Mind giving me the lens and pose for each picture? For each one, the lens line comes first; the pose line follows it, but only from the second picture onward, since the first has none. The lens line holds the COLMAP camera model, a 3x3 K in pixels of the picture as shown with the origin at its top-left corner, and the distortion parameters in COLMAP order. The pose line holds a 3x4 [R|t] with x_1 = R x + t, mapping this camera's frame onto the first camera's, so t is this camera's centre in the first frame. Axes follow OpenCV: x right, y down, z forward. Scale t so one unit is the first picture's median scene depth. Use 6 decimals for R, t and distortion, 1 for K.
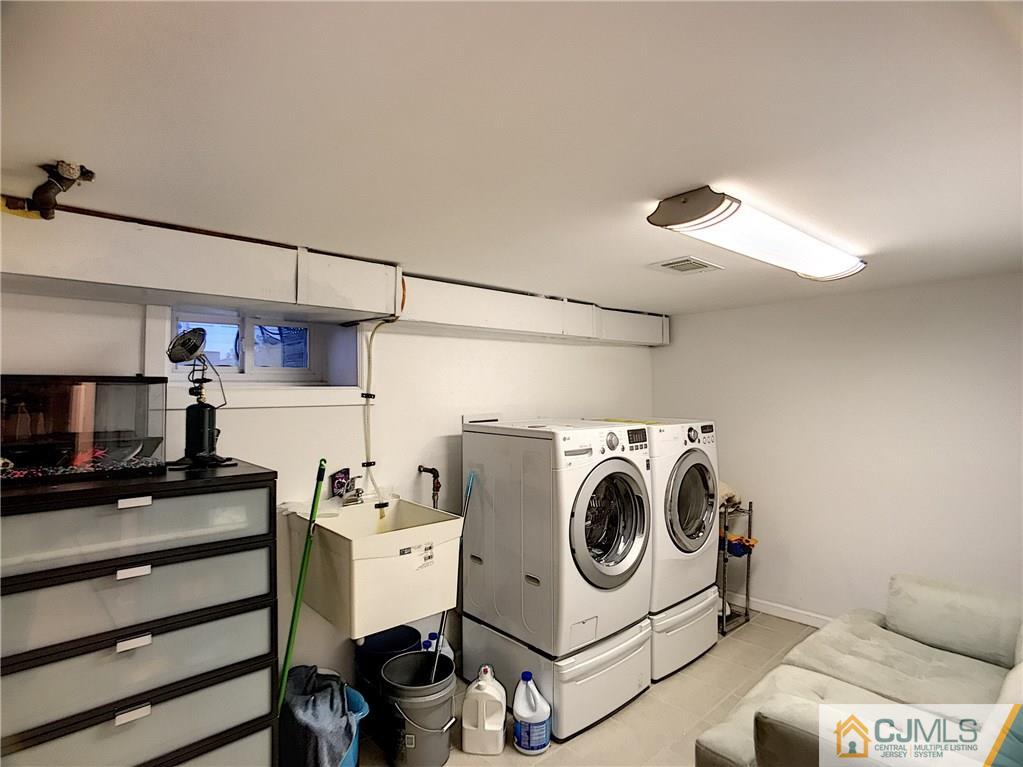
lens RADIAL K [[545.2, 0, 505.5], [0, 545.2, 373.9], [0, 0, 1]] dist [-0.058005, 0.030294]
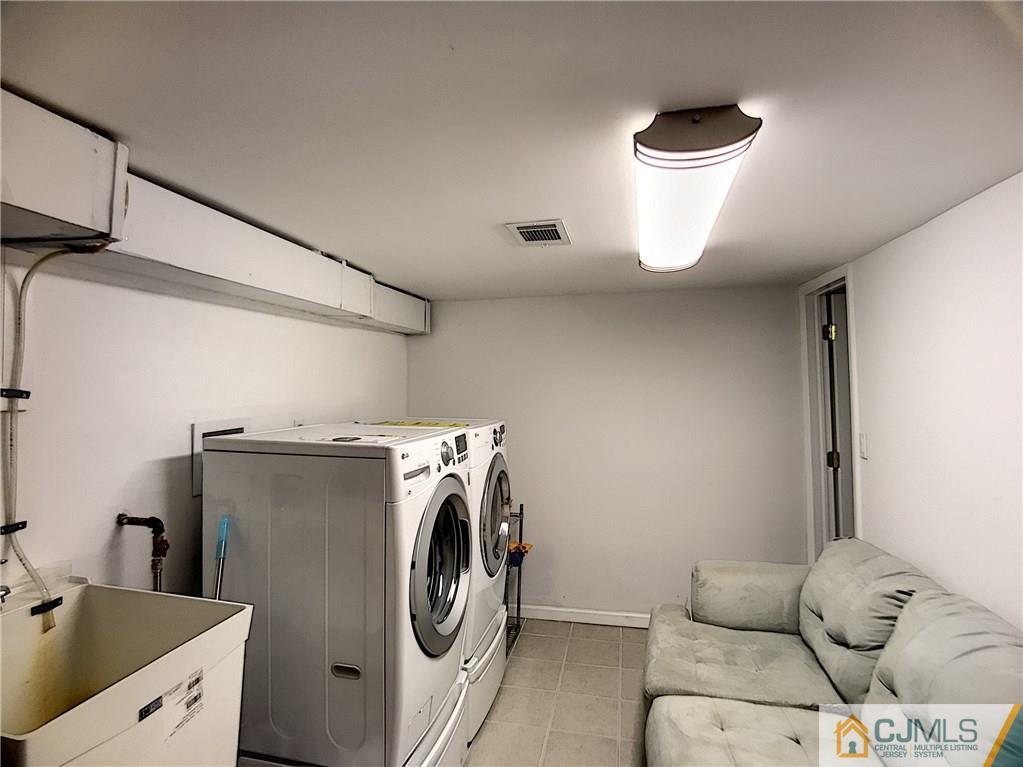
lens RADIAL K [[545.2, 0, 505.5], [0, 545.2, 373.9], [0, 0, 1]] dist [-0.058005, 0.030294]
pose [[0.819417, 0.016838, 0.572950, -0.163115], [-0.022717, 0.999737, 0.003108, 0.010152], [-0.572748, -0.015563, 0.819584, 0.338565]]
